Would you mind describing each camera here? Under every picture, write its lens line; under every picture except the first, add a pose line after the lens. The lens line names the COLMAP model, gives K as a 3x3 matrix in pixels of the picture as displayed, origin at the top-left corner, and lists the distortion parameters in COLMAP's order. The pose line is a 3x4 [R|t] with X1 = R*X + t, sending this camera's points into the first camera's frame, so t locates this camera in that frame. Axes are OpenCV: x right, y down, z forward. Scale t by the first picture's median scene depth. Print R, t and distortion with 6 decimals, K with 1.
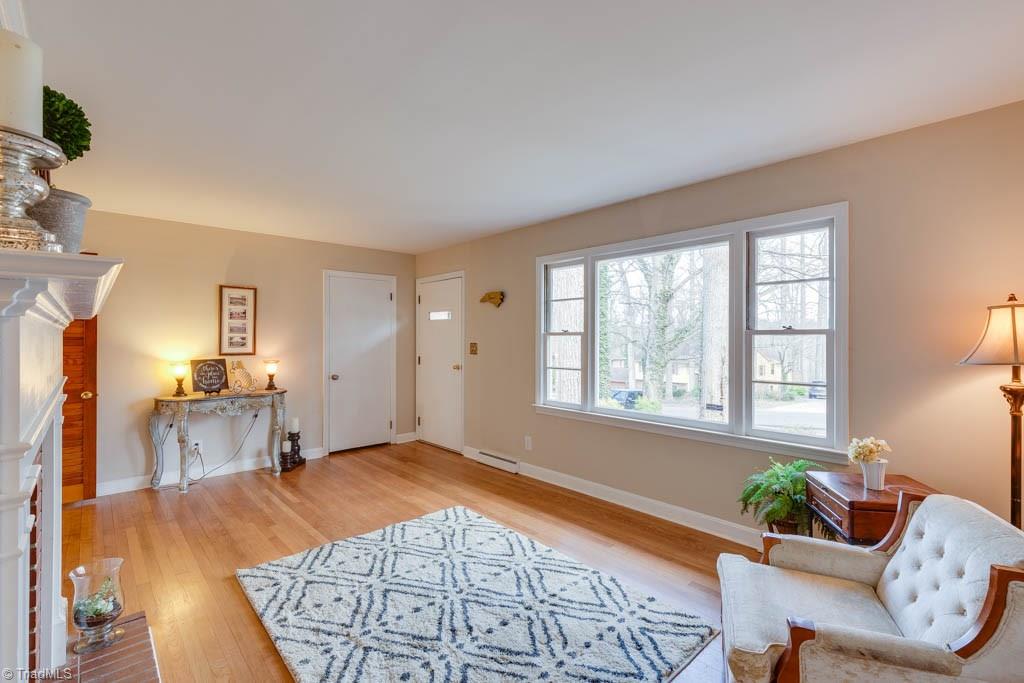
lens RADIAL K [[458.7, 0, 517.5], [0, 458.7, 338.4], [0, 0, 1]] dist [0.010396, -0.004934]
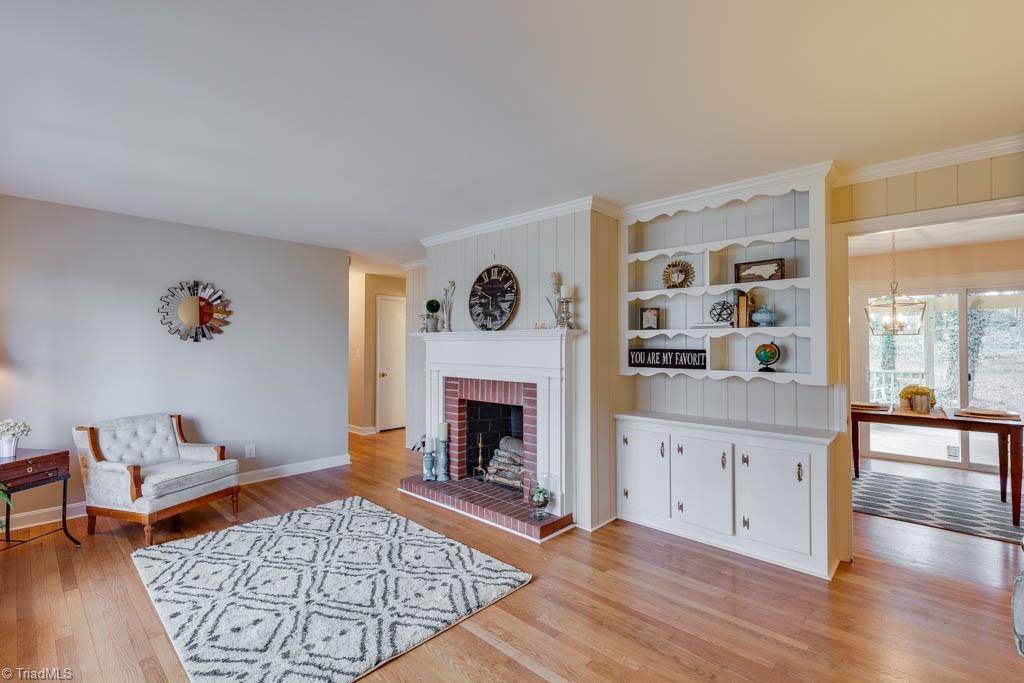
lens RADIAL K [[458.7, 0, 517.5], [0, 458.7, 338.4], [0, 0, 1]] dist [0.010396, -0.004934]
pose [[-0.996866, -0.001952, -0.079078, -0.344740], [-0.000914, 0.999913, -0.013168, -0.002658], [0.079097, -0.013054, -0.996781, 1.395644]]
